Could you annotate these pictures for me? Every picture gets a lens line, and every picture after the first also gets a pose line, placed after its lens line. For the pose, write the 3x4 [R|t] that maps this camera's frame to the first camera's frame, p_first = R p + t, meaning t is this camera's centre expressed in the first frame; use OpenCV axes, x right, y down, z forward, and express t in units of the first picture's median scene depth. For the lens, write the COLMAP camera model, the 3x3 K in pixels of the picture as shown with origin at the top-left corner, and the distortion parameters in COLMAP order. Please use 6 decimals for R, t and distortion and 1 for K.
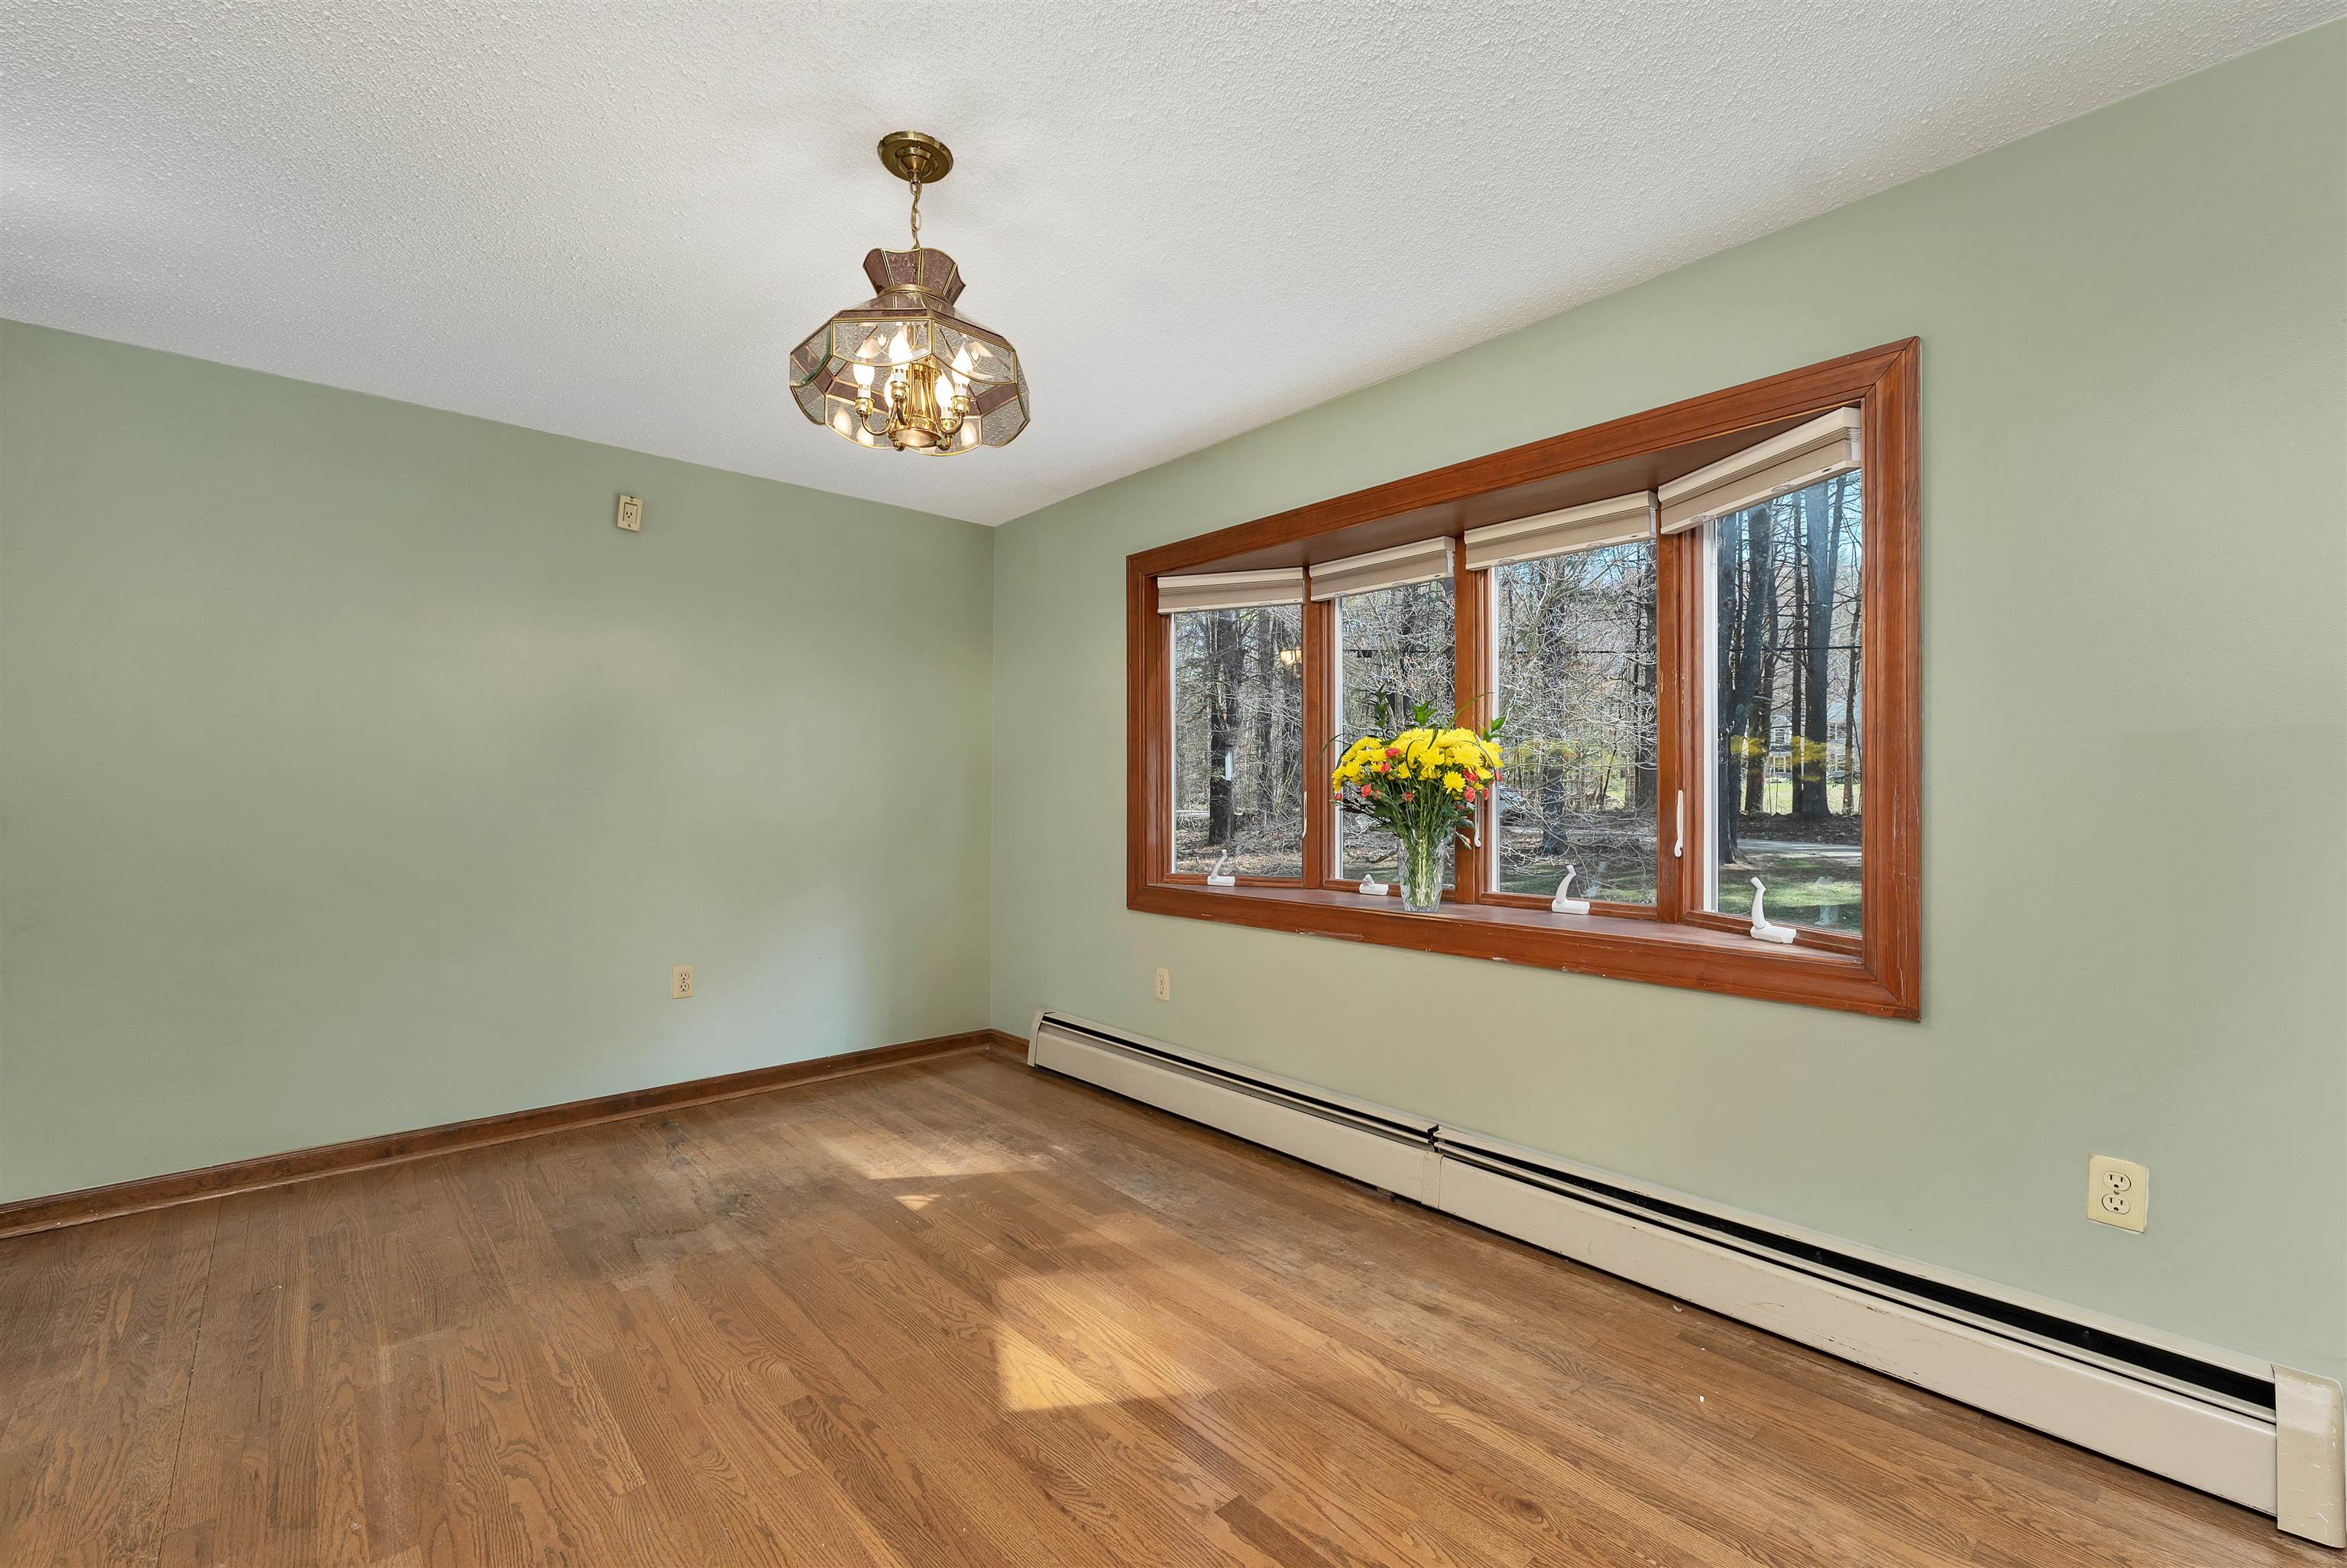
lens RADIAL K [[993.9, 0, 1172.2], [0, 993.9, 787.2], [0, 0, 1]] dist [-0.000512, -0.000148]
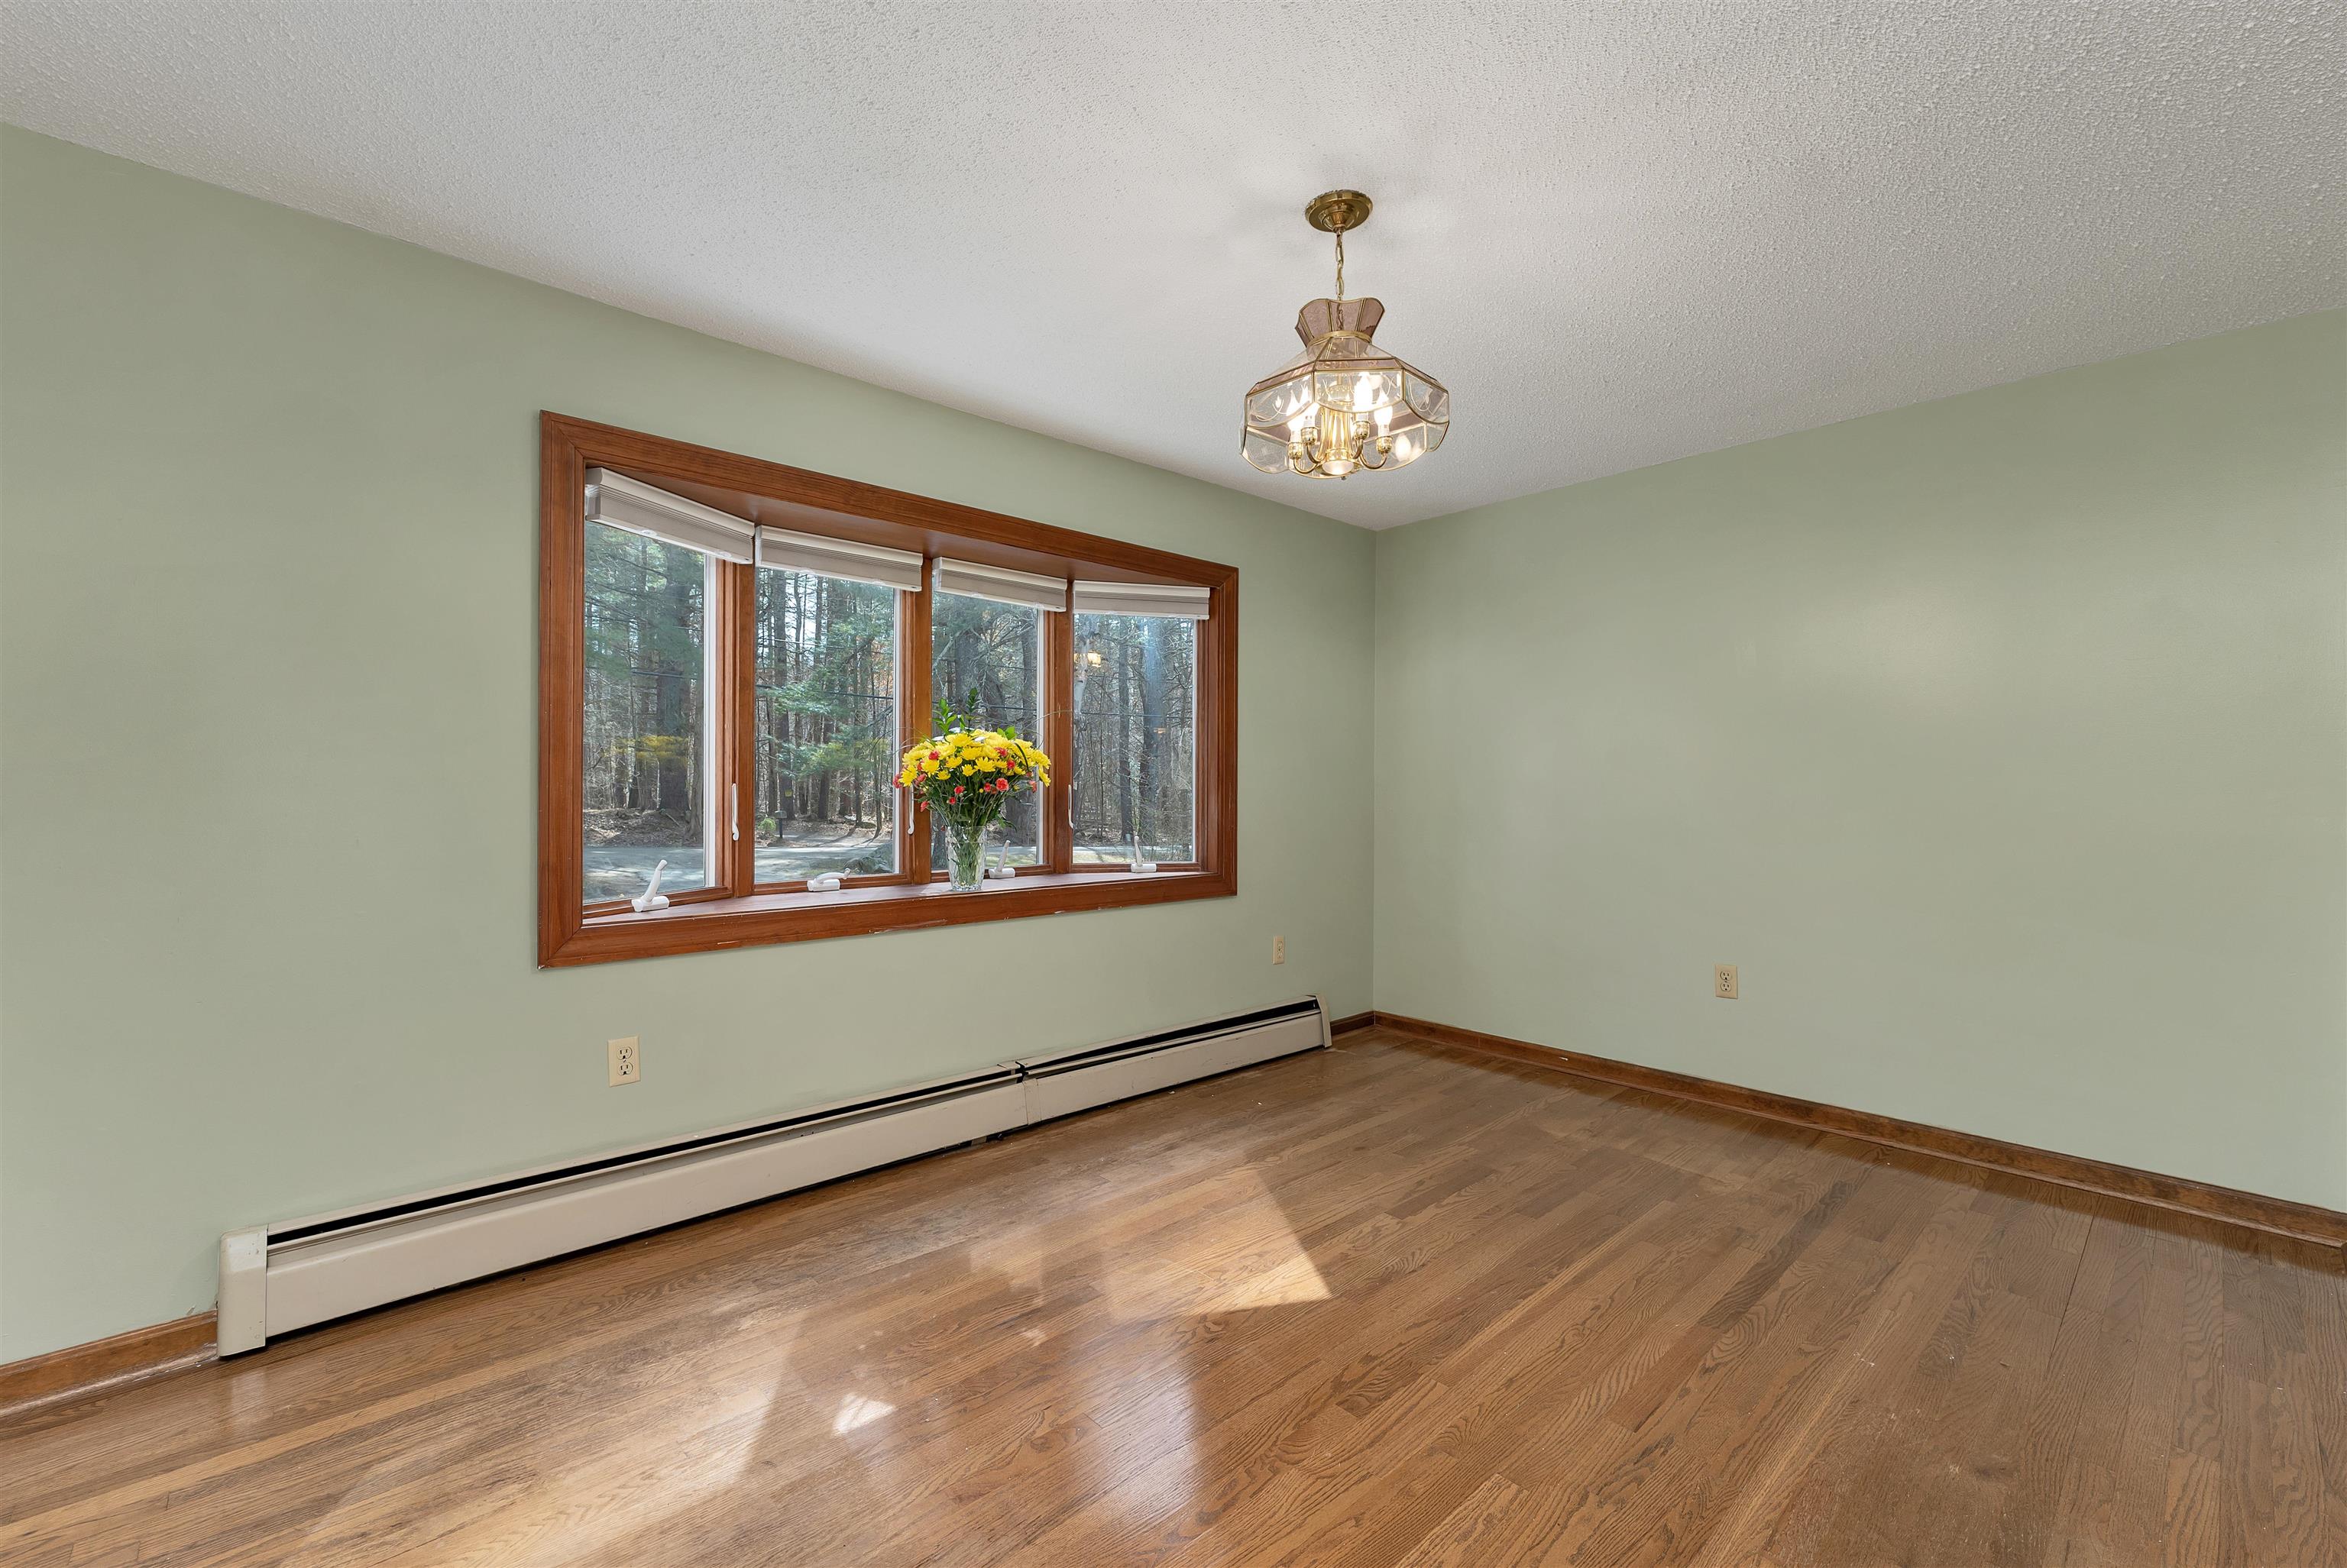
lens RADIAL K [[993.9, 0, 1172.2], [0, 993.9, 786.6], [0, 0, 1]] dist [-0.000512, -0.000148]
pose [[-0.027685, -0.002197, 0.999614, -1.008256], [-0.009436, 0.999954, 0.001937, 0.002198], [-0.999572, -0.009379, -0.027704, 0.899670]]
